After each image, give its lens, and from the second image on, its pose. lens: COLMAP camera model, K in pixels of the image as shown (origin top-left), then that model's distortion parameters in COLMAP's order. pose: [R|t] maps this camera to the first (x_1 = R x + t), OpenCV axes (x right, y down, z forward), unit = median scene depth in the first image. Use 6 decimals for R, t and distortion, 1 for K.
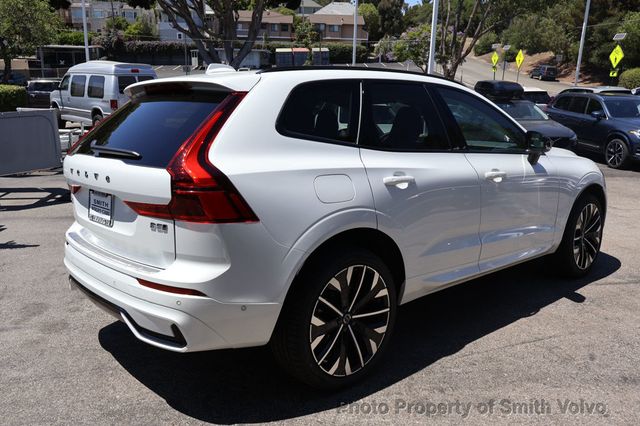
lens RADIAL K [[526.1, 0, 320.0], [0, 526.1, 213.0], [0, 0, 1]] dist [0.003431, -0.000347]
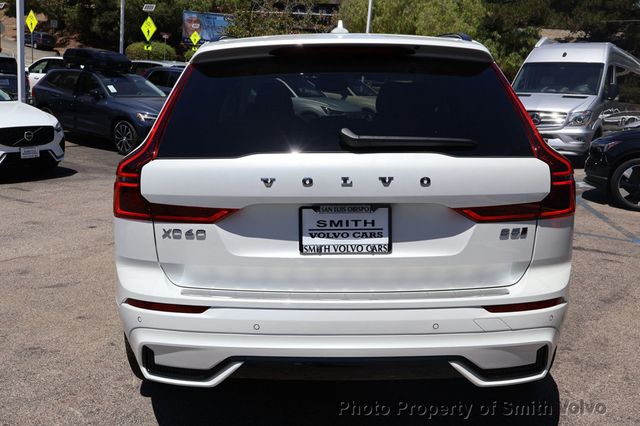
lens RADIAL K [[614.0, 0, 320.0], [0, 614.0, 213.0], [0, 0, 1]] dist [0.040639, -0.008922]
pose [[0.687092, -0.138662, 0.713217, -0.908507], [0.131080, 0.989170, 0.066033, -0.079607], [-0.714649, 0.048118, 0.697826, 0.440676]]
